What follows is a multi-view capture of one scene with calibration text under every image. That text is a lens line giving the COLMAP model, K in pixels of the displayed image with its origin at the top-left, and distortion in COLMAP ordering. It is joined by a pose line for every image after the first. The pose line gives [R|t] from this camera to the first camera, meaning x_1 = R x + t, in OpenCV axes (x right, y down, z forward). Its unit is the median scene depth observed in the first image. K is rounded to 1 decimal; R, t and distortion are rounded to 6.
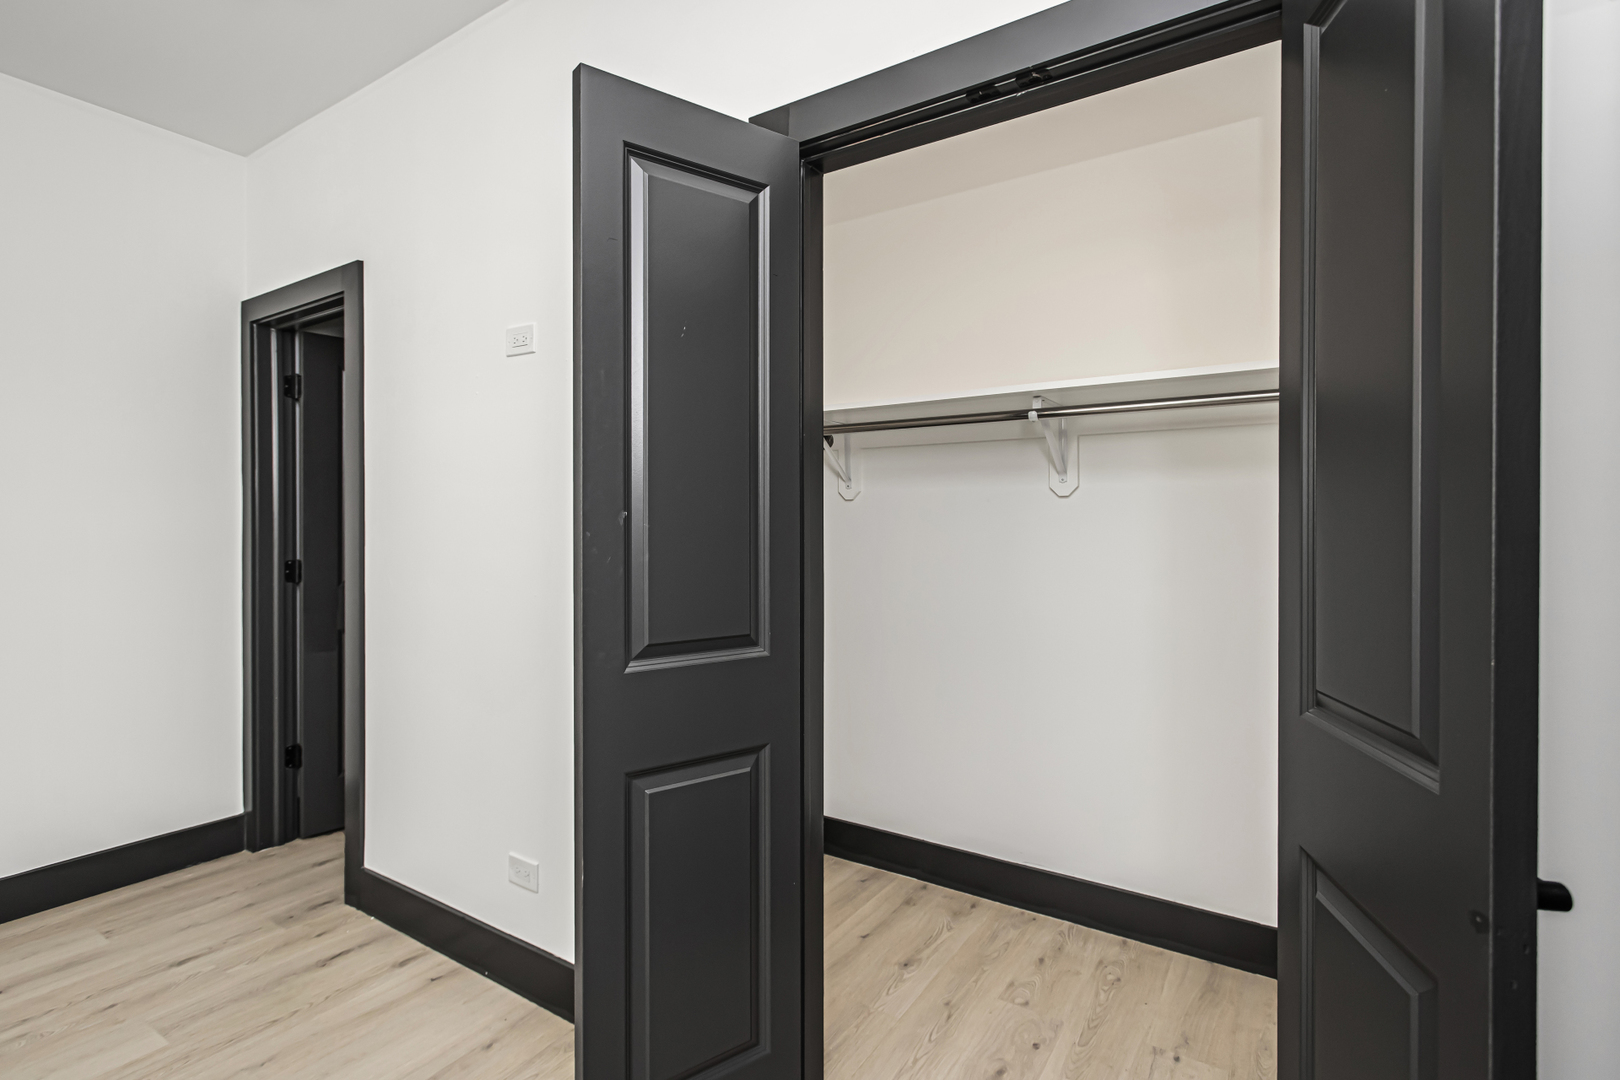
lens RADIAL K [[776.3, 0, 813.6], [0, 776.3, 518.4], [0, 0, 1]] dist [0.002014, 0.000110]
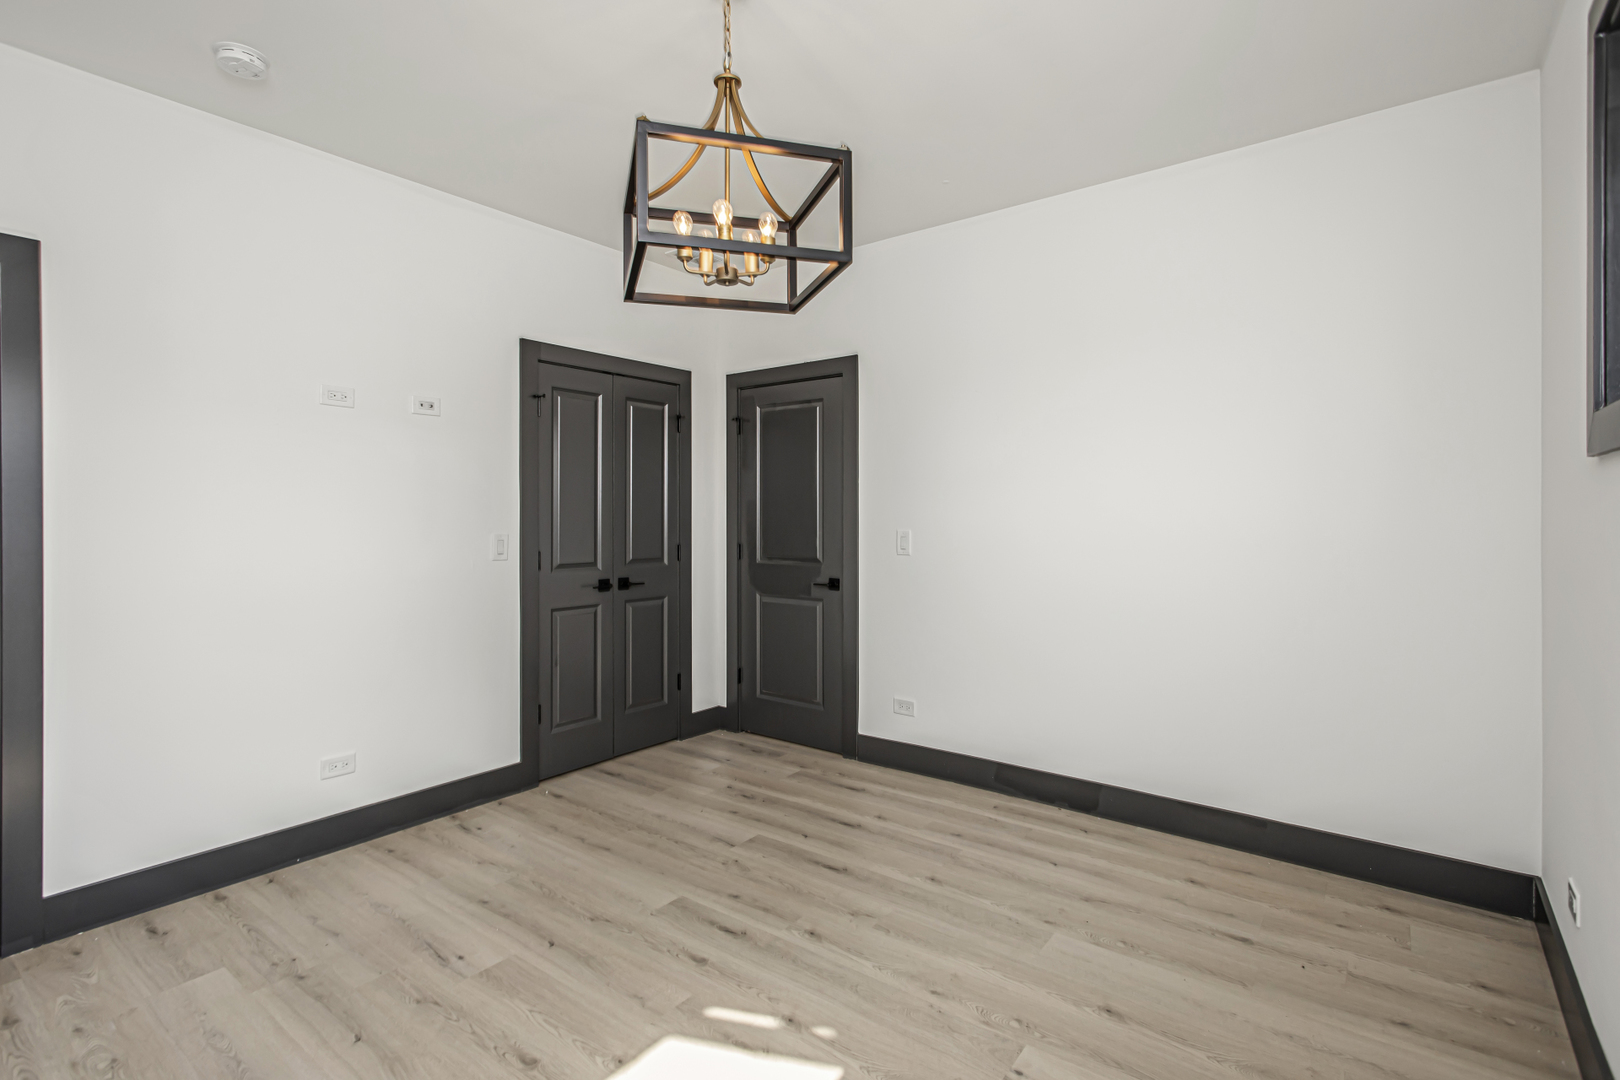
lens RADIAL K [[776.3, 0, 813.6], [0, 776.3, 518.4], [0, 0, 1]] dist [0.002014, 0.000110]
pose [[0.074570, -0.011621, 0.997148, -1.622642], [0.000129, 0.999932, 0.011644, -0.017491], [-0.997216, -0.000740, 0.074566, 0.016016]]
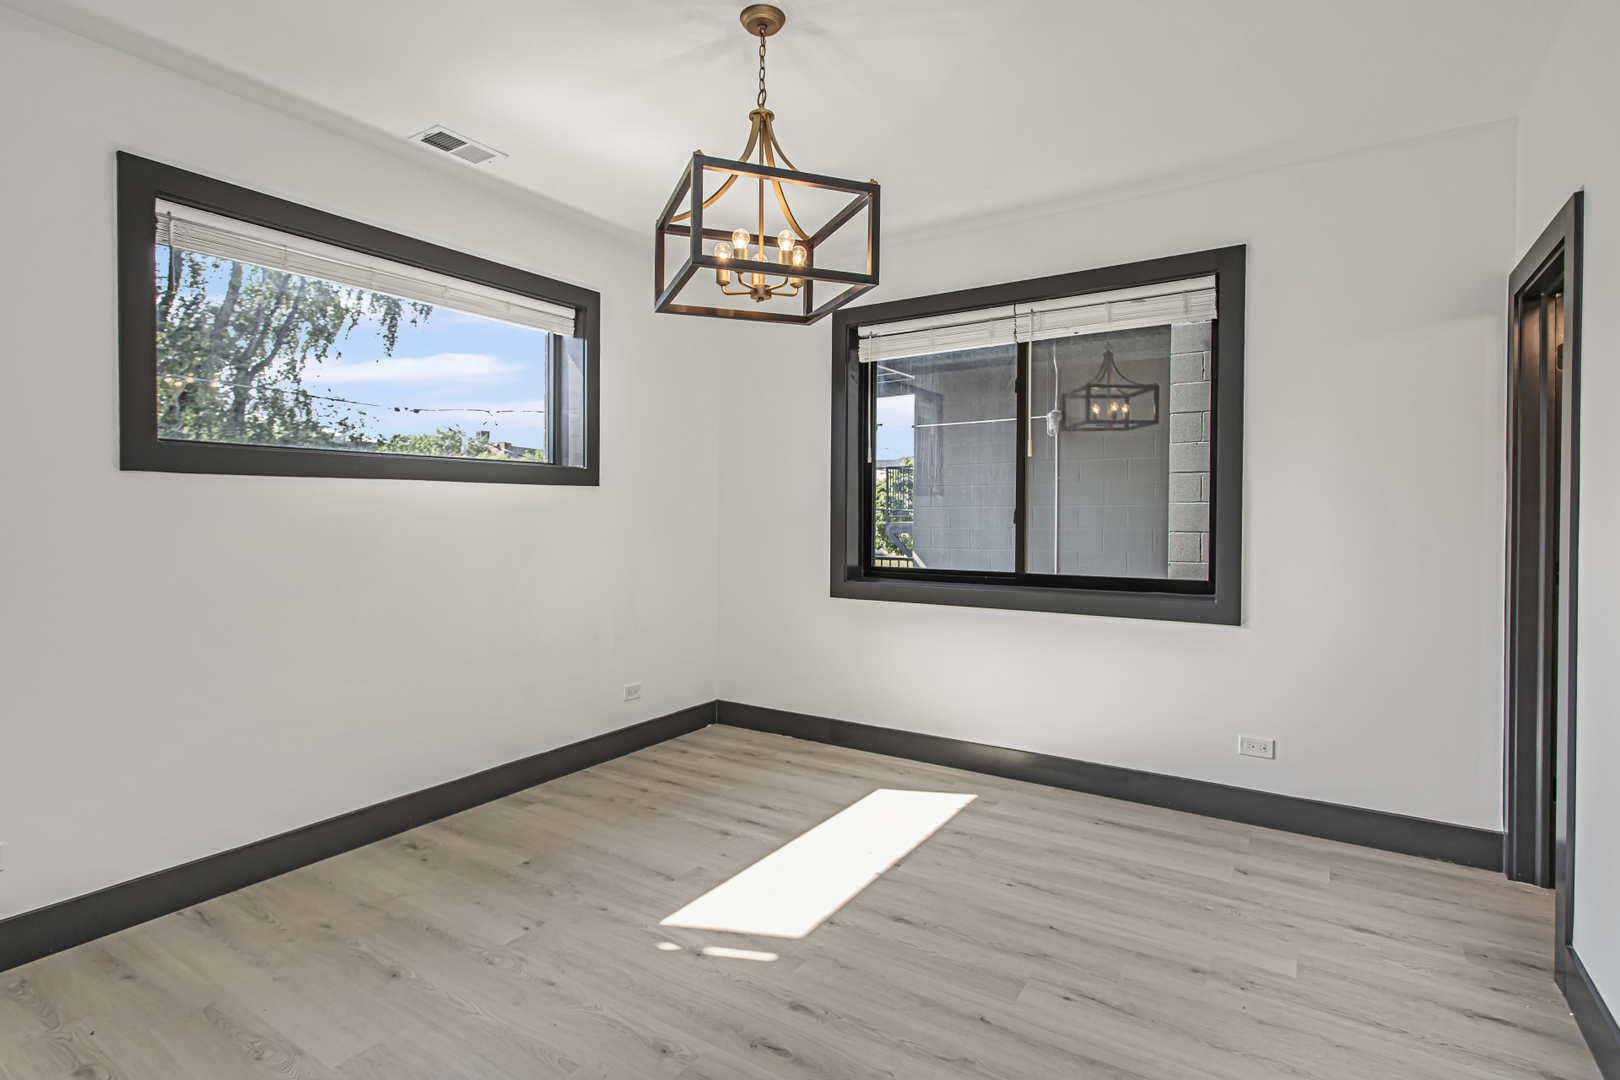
lens RADIAL K [[776.3, 0, 813.6], [0, 776.3, 518.4], [0, 0, 1]] dist [0.002014, 0.000110]
pose [[0.006213, 0.000322, -0.999981, 0.246246], [0.004250, 0.999991, 0.000349, 0.006133], [0.999972, -0.004252, 0.006212, 0.251023]]
